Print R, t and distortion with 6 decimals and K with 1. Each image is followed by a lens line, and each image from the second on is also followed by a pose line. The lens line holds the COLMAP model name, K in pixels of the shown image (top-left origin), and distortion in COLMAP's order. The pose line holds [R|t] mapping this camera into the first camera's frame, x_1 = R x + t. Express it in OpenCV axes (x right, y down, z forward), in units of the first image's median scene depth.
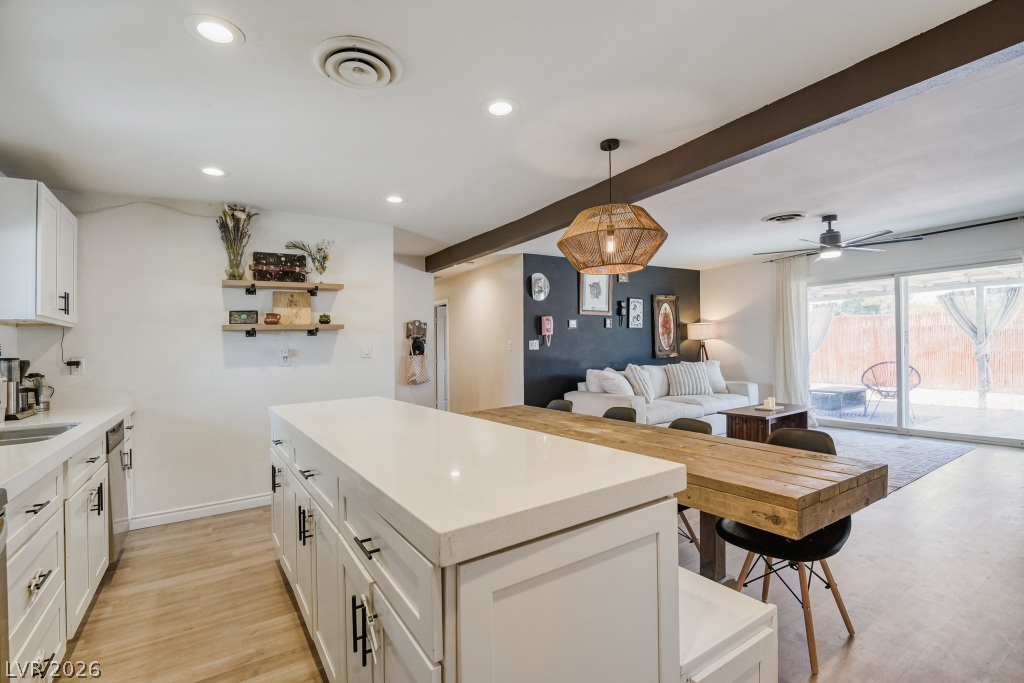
lens RADIAL K [[468.8, 0, 497.5], [0, 468.8, 355.4], [0, 0, 1]] dist [-0.011329, -0.011446]
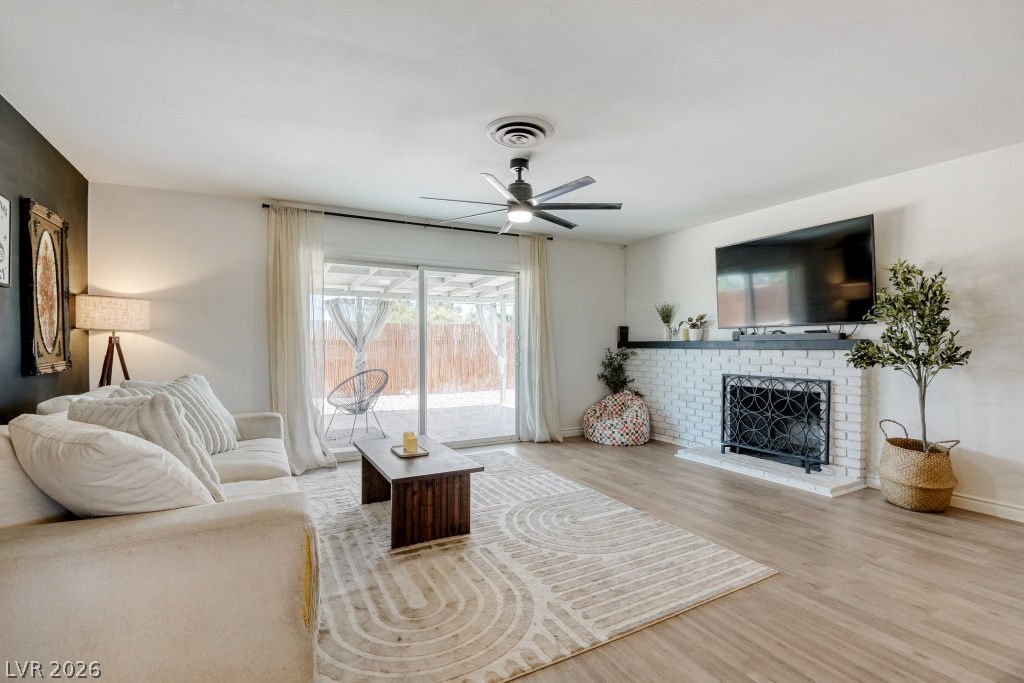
lens RADIAL K [[468.8, 0, 520.2], [0, 468.8, 350.9], [0, 0, 1]] dist [-0.011329, -0.011446]
pose [[0.042269, 0.021535, 0.998874, -0.001598], [0.020934, 0.999529, -0.022435, 0.005257], [-0.998887, 0.021859, 0.041799, 0.728219]]
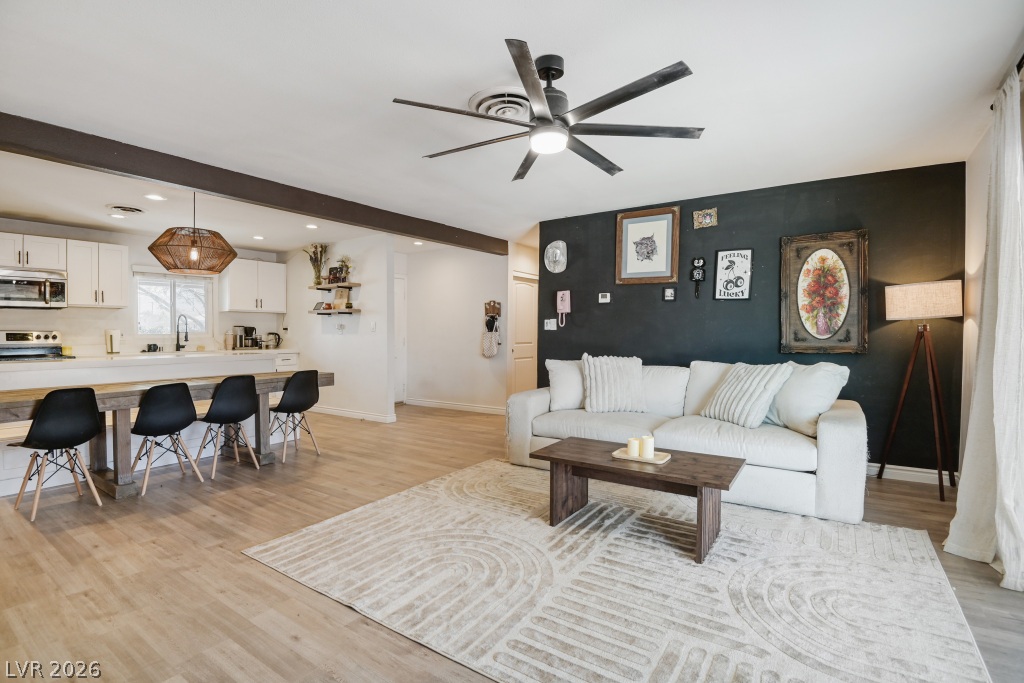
lens RADIAL K [[468.8, 0, 506.0], [0, 468.8, 331.7], [0, 0, 1]] dist [-0.011329, -0.011446]
pose [[0.413865, 0.031709, -0.909786, 0.838043], [-0.026088, 0.999396, 0.022965, -0.026711], [0.909964, 0.014230, 0.414443, 0.555181]]
